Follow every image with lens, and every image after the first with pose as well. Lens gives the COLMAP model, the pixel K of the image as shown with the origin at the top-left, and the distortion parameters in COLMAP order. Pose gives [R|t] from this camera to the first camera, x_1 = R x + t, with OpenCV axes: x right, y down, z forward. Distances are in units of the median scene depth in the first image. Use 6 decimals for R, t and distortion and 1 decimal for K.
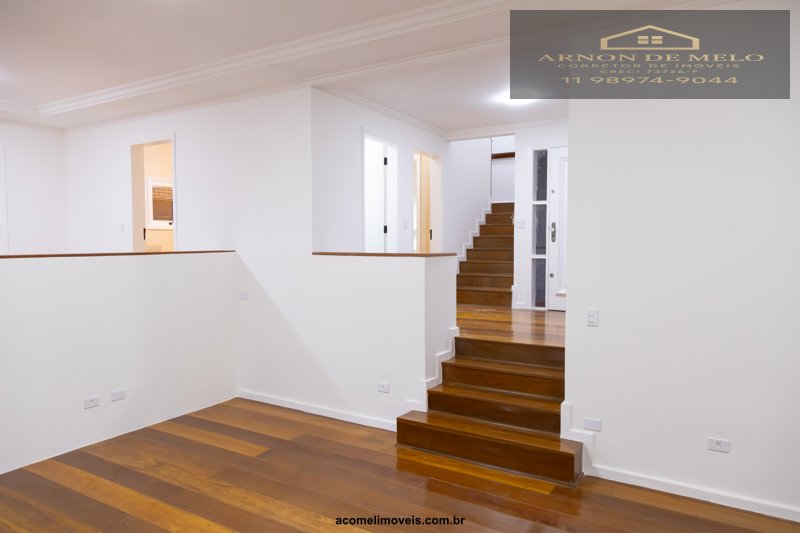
lens RADIAL K [[549.5, 0, 400.0], [0, 549.5, 266.5], [0, 0, 1]] dist [0.019252, 0.000591]
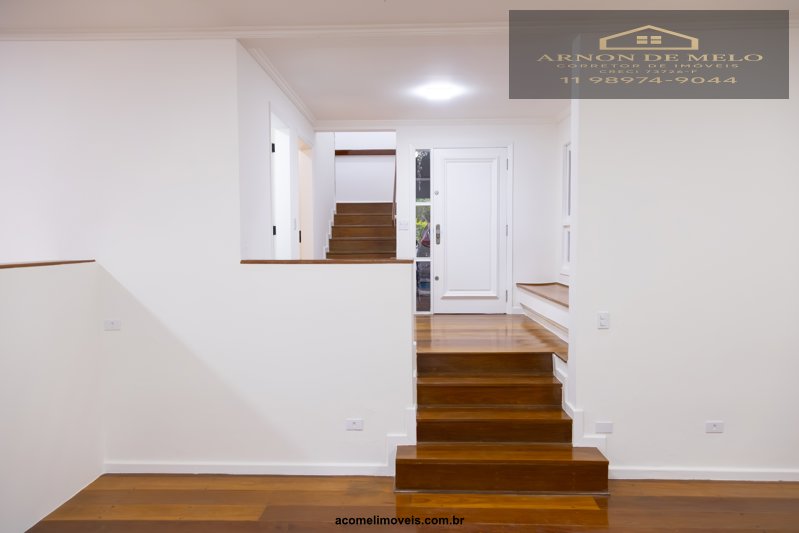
lens RADIAL K [[548.8, 0, 399.5], [0, 548.8, 266.5], [0, 0, 1]] dist [0.019252, 0.000591]
pose [[0.865560, -0.028207, 0.500011, -0.370255], [0.029751, 0.999545, 0.004885, -0.016155], [-0.499921, 0.010647, 0.866005, 0.255795]]
